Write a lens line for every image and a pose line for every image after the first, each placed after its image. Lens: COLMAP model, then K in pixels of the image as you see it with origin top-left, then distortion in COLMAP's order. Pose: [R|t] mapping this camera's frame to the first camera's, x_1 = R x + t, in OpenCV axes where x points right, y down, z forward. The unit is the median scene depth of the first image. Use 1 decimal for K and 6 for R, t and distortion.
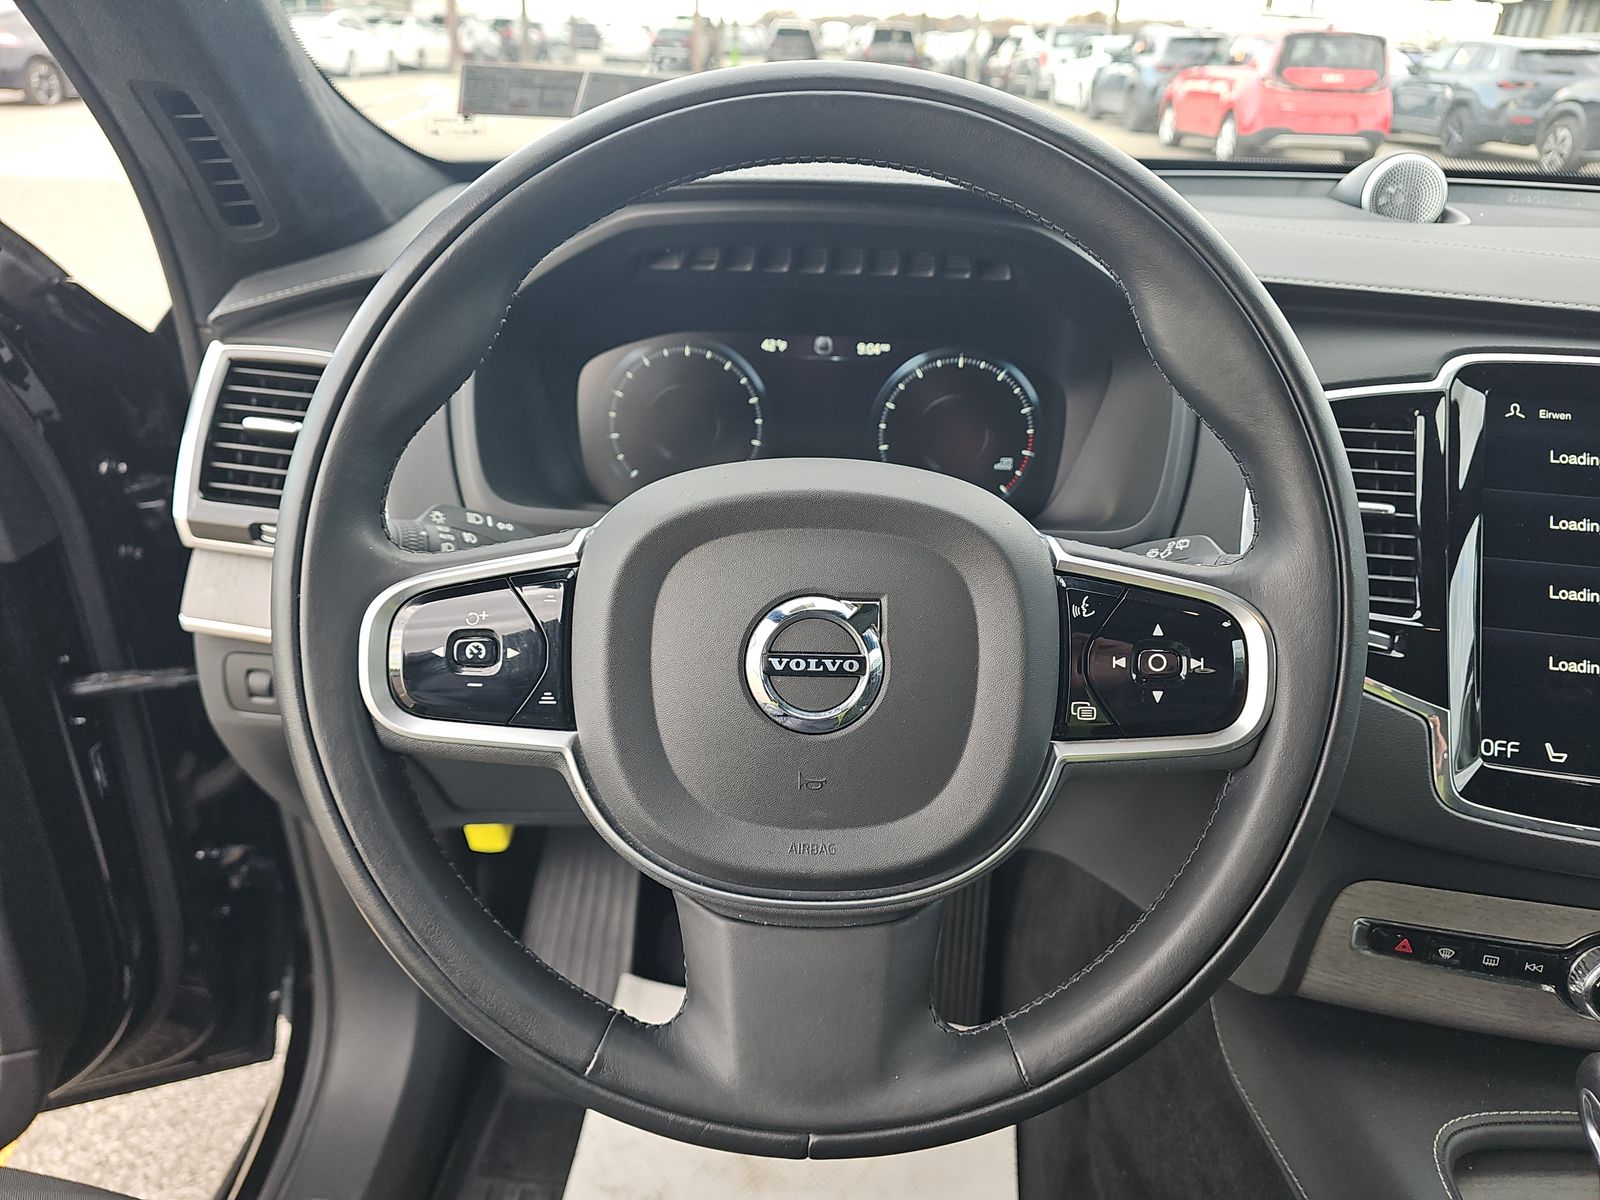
lens RADIAL K [[1062.5, 0, 794.8], [0, 1062.5, 595.5], [0, 0, 1]] dist [0.037261, -0.030128]
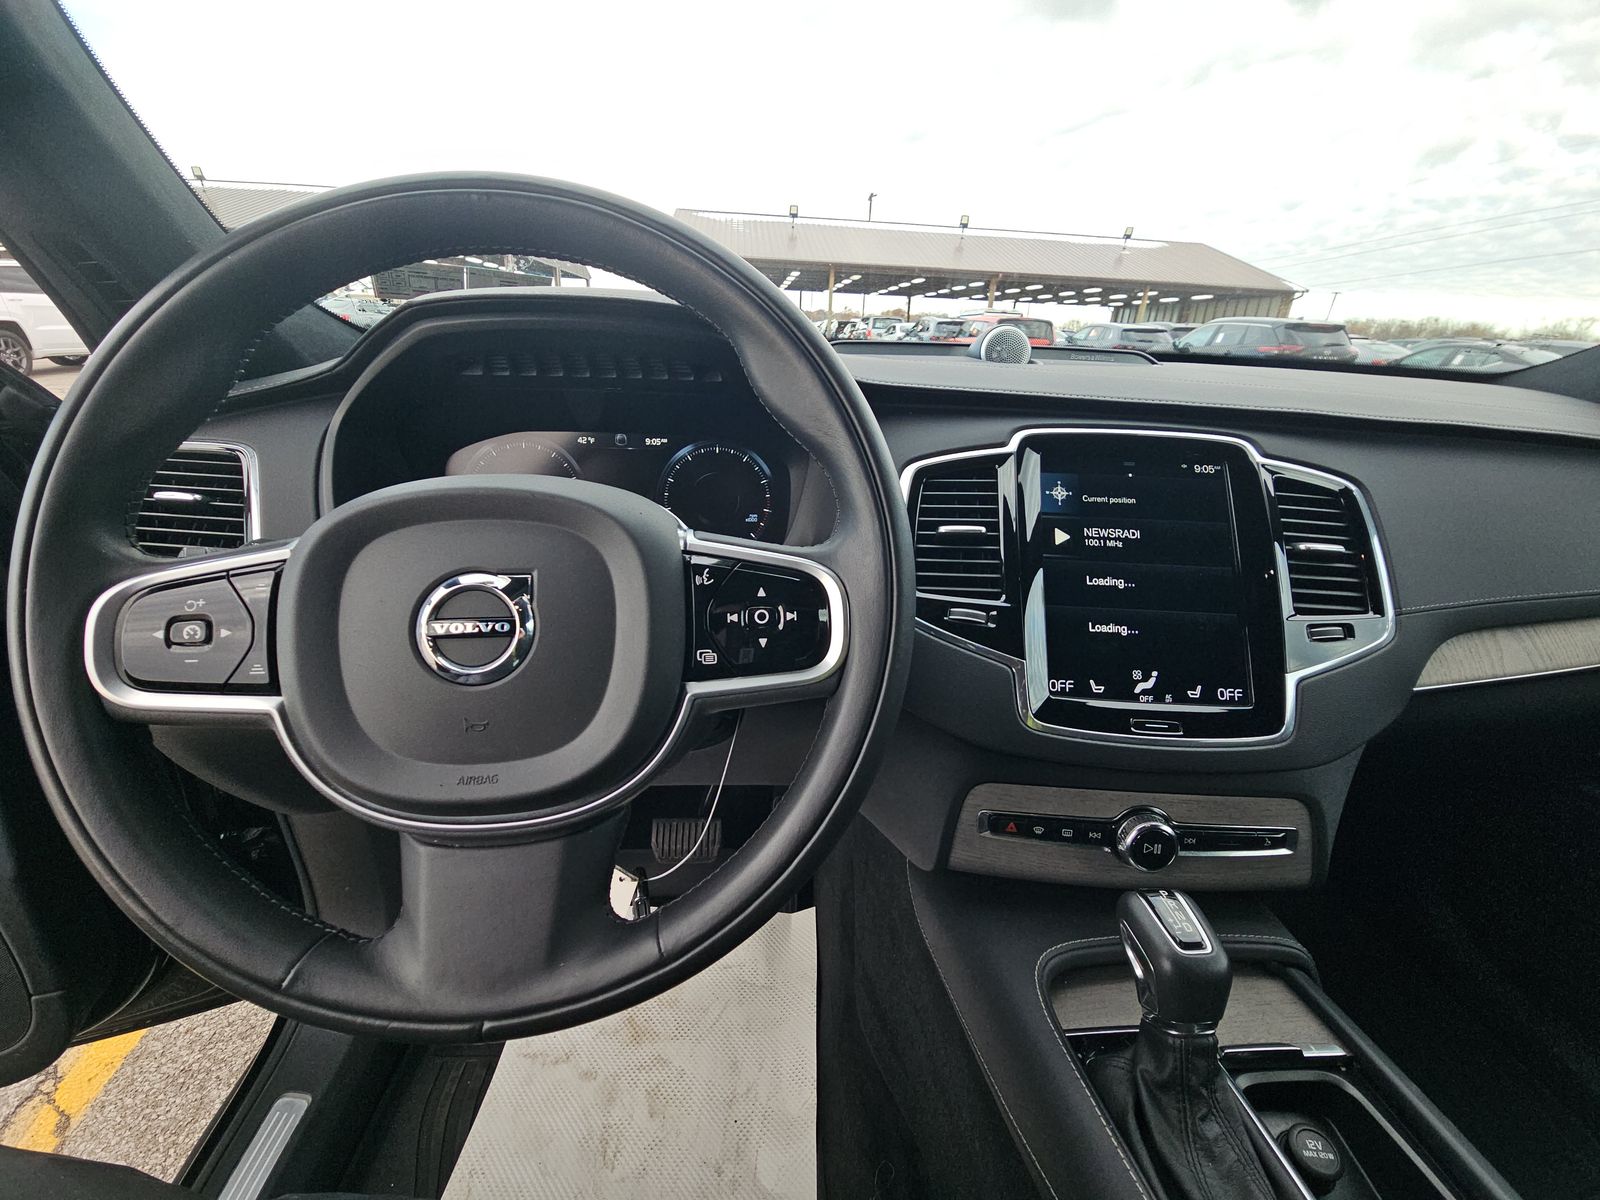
lens RADIAL K [[644.7, 0, 805.2], [0, 644.7, 600.2], [0, 0, 1]] dist [0.002343, 0.000182]
pose [[0.993514, -0.040748, 0.106158, 0.298596], [0.048304, 0.996405, -0.069602, 0.096570], [-0.102940, 0.074278, 0.991910, 0.202009]]
